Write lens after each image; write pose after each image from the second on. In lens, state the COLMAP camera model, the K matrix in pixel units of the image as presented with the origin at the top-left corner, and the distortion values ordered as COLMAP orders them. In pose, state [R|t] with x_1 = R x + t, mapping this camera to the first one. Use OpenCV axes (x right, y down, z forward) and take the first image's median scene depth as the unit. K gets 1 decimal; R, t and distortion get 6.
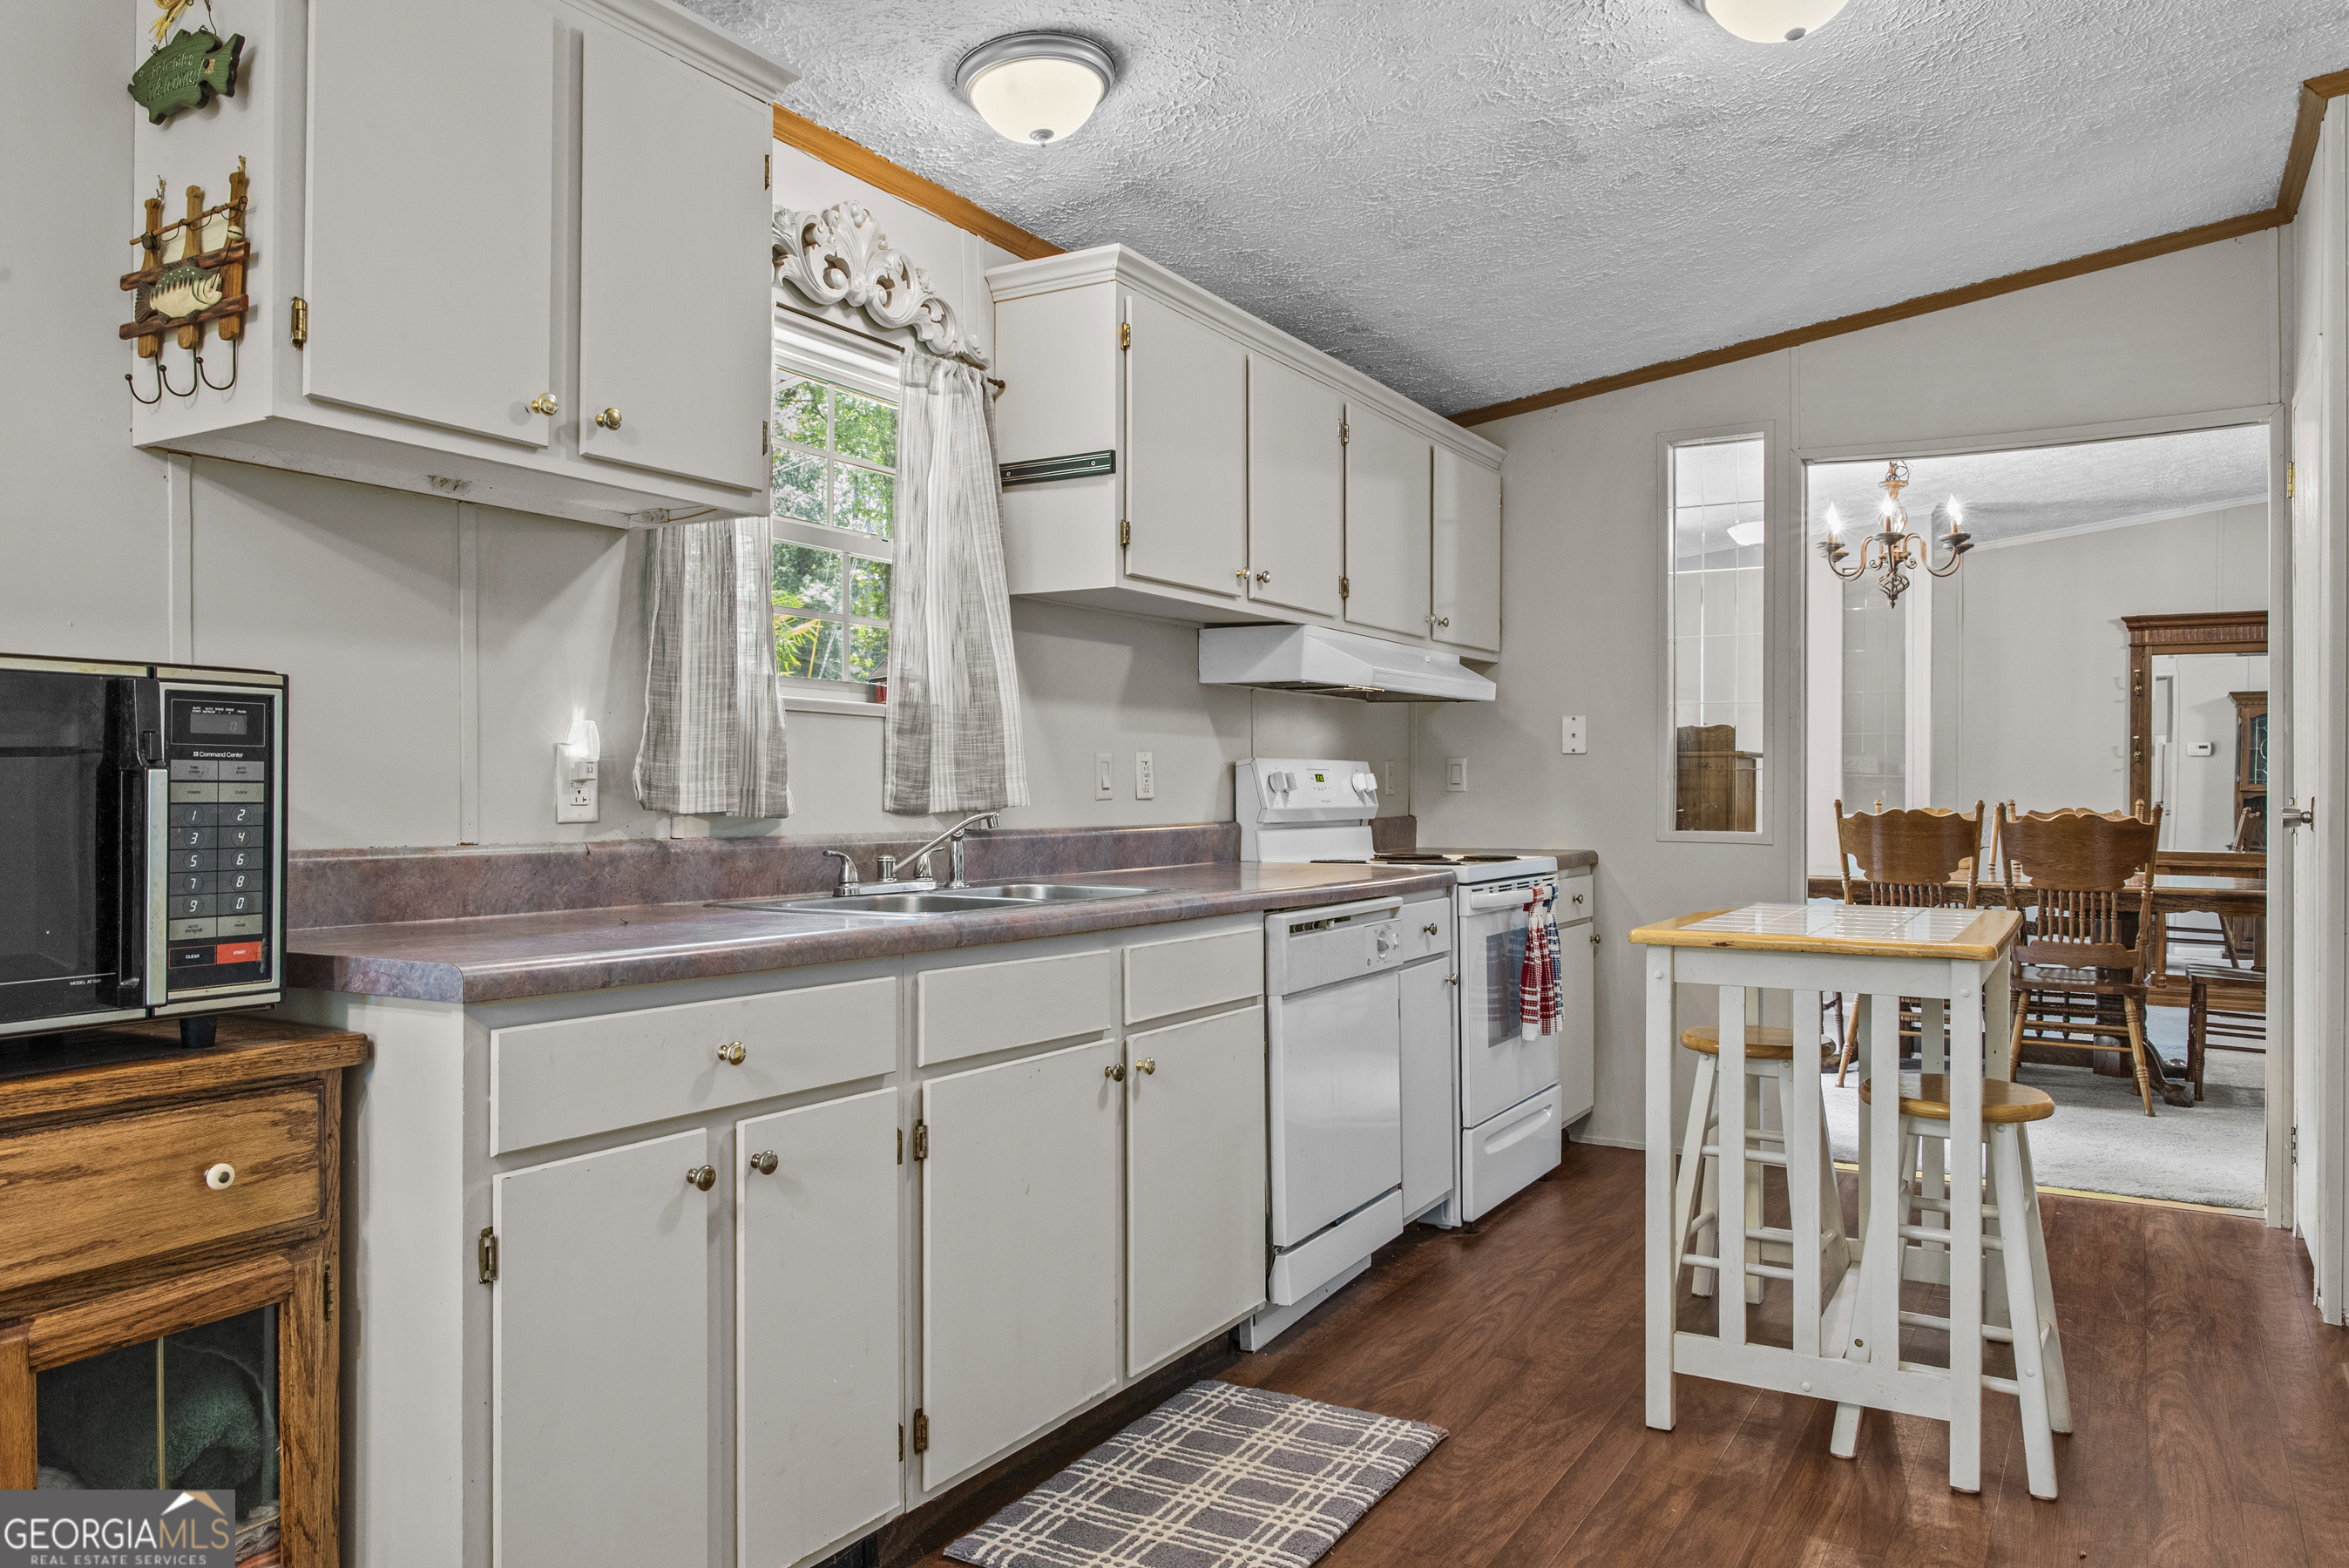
lens RADIAL K [[1595.5, 0, 1189.4], [0, 1595.5, 781.4], [0, 0, 1]] dist [-0.000947, -0.000349]
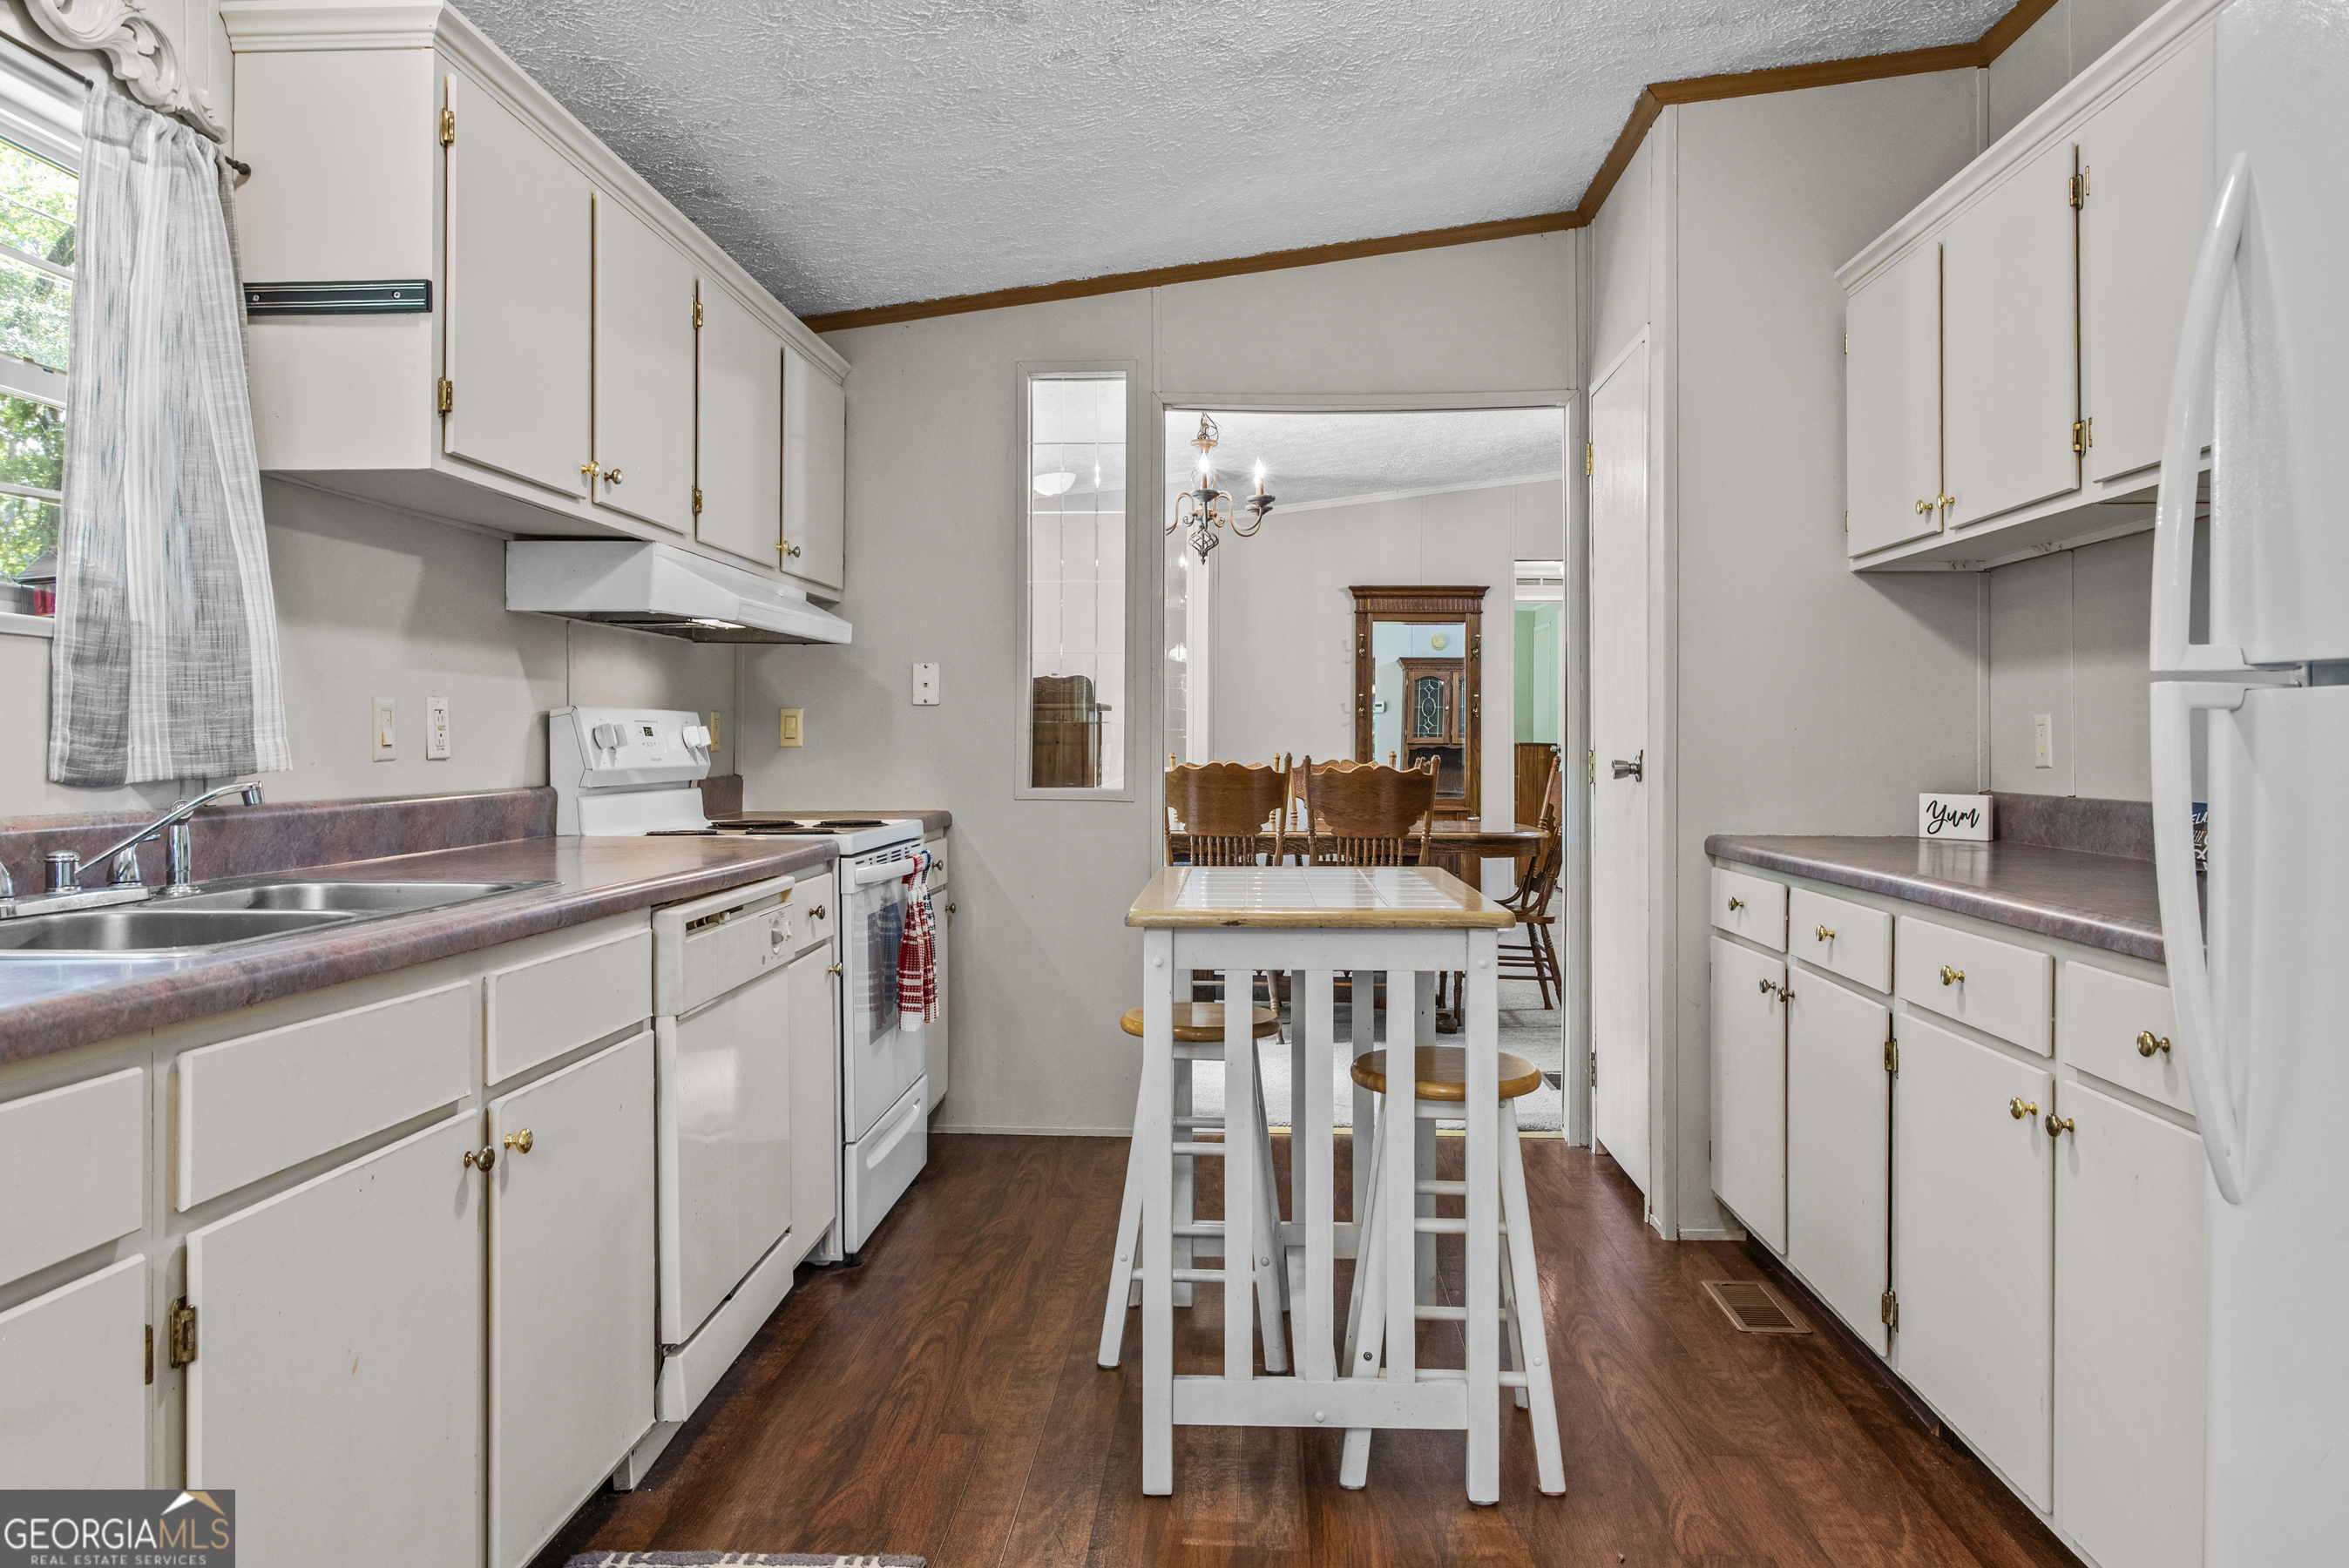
lens RADIAL K [[1590.0, 0, 1171.5], [0, 1590.0, 714.7], [0, 0, 1]] dist [0.002849, -0.003370]
pose [[0.887880, 0.005722, 0.460040, -0.073499], [0.000090, 0.999920, -0.012611, -0.000478], [-0.460075, 0.011239, 0.887809, 0.186942]]
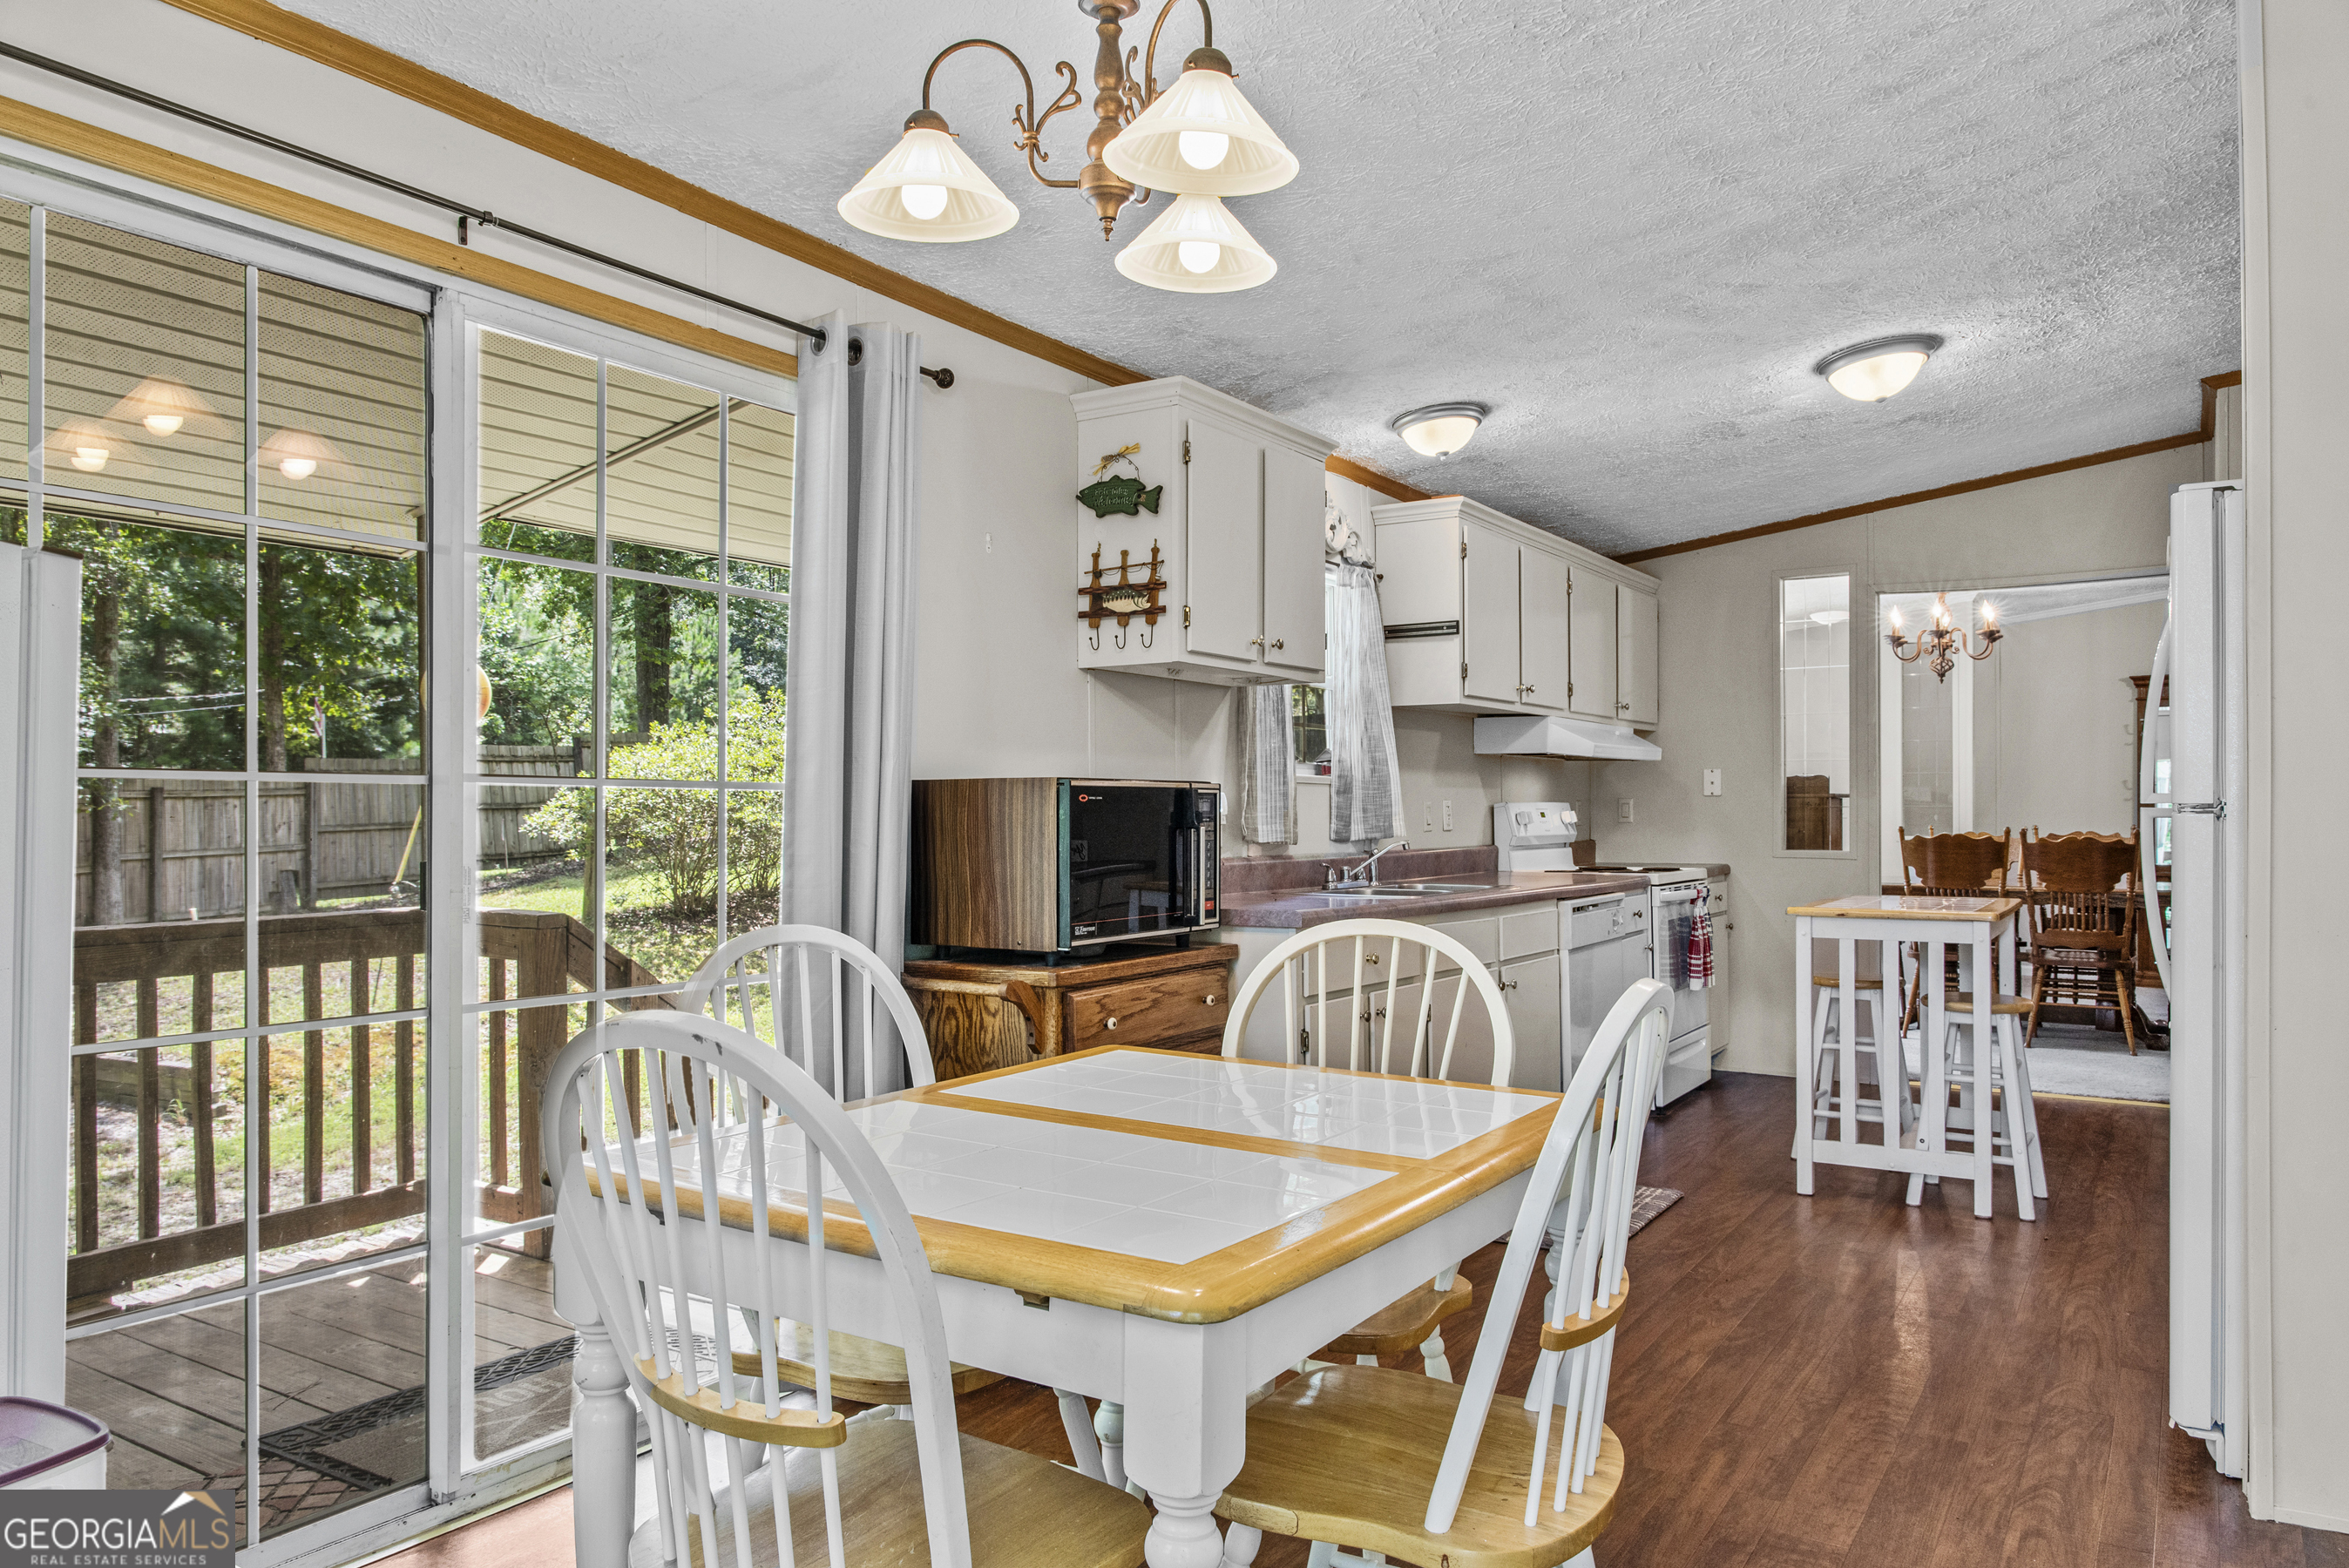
lens RADIAL K [[1563.8, 0, 1178.9], [0, 1563.8, 802.2], [0, 0, 1]] dist [-0.001766, 0.000133]
pose [[0.999160, -0.004895, -0.040684, -0.250290], [0.004864, 0.999988, -0.000865, -0.018299], [0.040688, 0.000666, 0.999172, -0.578099]]
